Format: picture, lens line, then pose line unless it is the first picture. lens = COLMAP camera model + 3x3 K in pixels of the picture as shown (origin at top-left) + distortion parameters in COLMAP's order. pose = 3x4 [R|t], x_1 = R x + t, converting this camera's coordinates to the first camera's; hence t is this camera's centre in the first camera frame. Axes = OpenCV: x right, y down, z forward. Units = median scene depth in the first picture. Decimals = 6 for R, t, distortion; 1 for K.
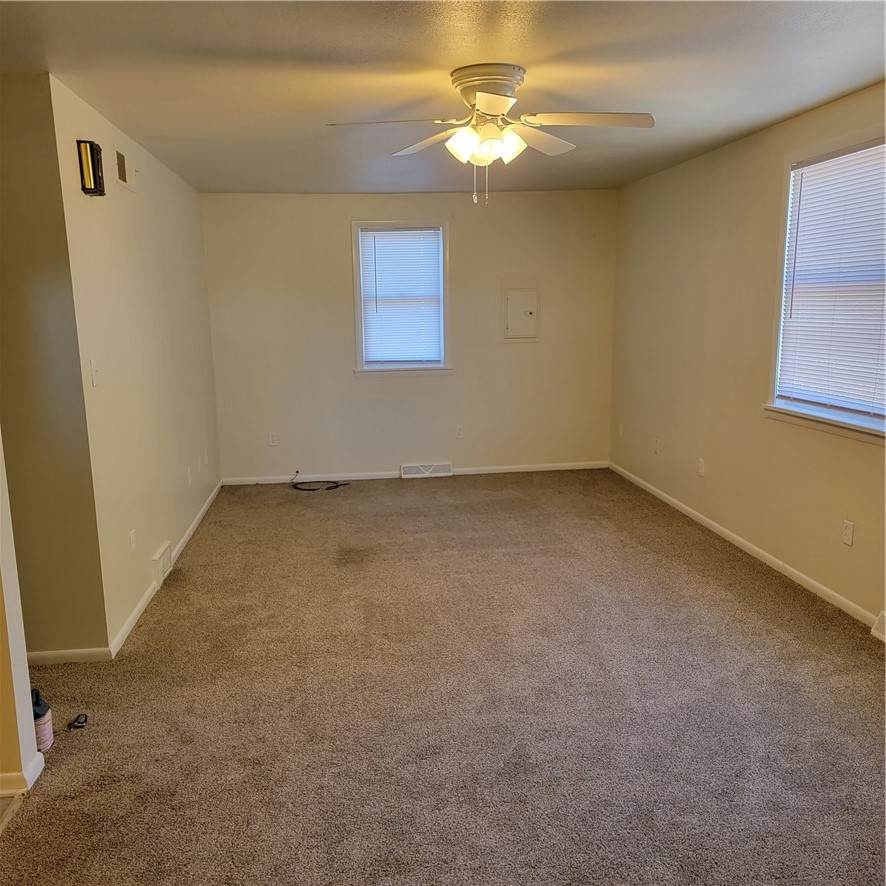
lens RADIAL K [[820.1, 0, 443.5], [0, 820.1, 444.8], [0, 0, 1]] dist [0.058650, 0.000000]
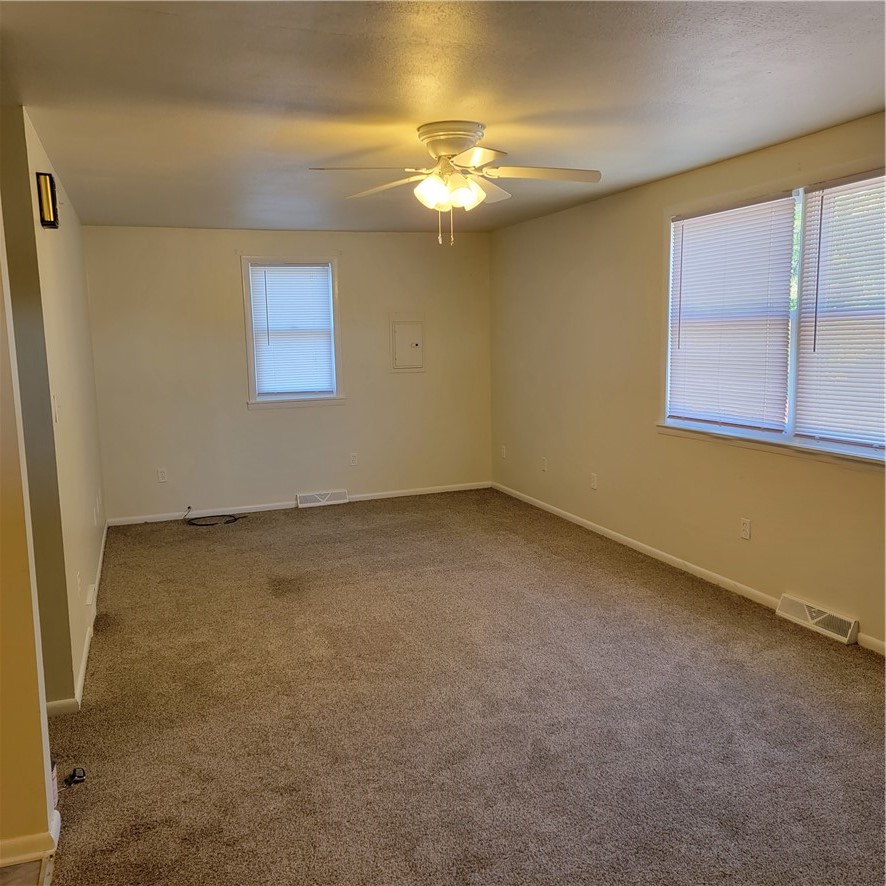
lens RADIAL K [[820.1, 0, 402.8], [0, 820.1, 432.4], [0, 0, 1]] dist [0.058650, 0.000000]
pose [[0.971468, -0.033047, 0.234859, -0.253740], [0.045828, 0.997739, -0.049169, 0.005672], [-0.232703, 0.058529, 0.970785, -0.025791]]
